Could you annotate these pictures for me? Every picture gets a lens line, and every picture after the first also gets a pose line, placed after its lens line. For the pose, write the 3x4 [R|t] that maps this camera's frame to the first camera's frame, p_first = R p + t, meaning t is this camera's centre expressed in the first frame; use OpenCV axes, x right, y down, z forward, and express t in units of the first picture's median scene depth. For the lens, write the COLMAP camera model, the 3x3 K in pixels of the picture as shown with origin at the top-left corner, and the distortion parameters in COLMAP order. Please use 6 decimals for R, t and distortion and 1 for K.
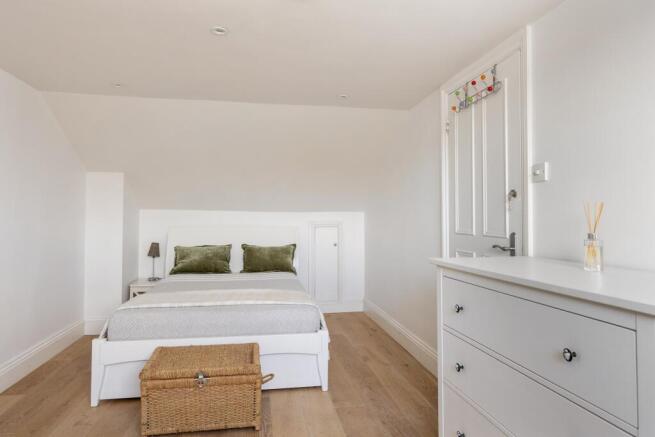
lens RADIAL K [[417.2, 0, 332.2], [0, 417.2, 203.4], [0, 0, 1]] dist [0.003328, -0.005397]
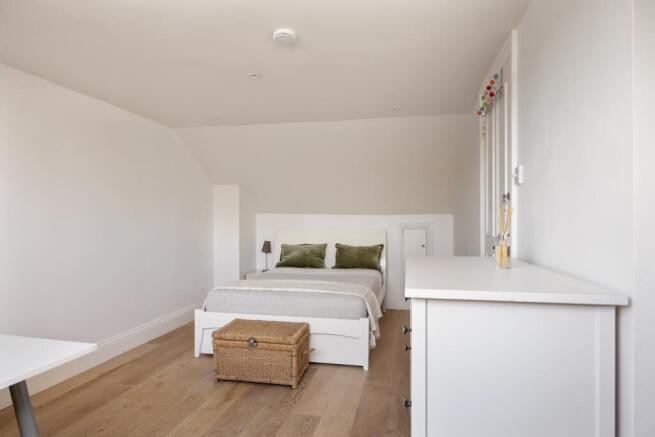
lens RADIAL K [[417.2, 0, 327.5], [0, 417.2, 219.9], [0, 0, 1]] dist [0.003328, -0.005397]
pose [[0.926047, -0.003323, -0.377393, 0.321315], [0.016693, 0.999343, 0.032164, -0.005951], [0.377038, -0.036085, 0.925494, -0.093160]]
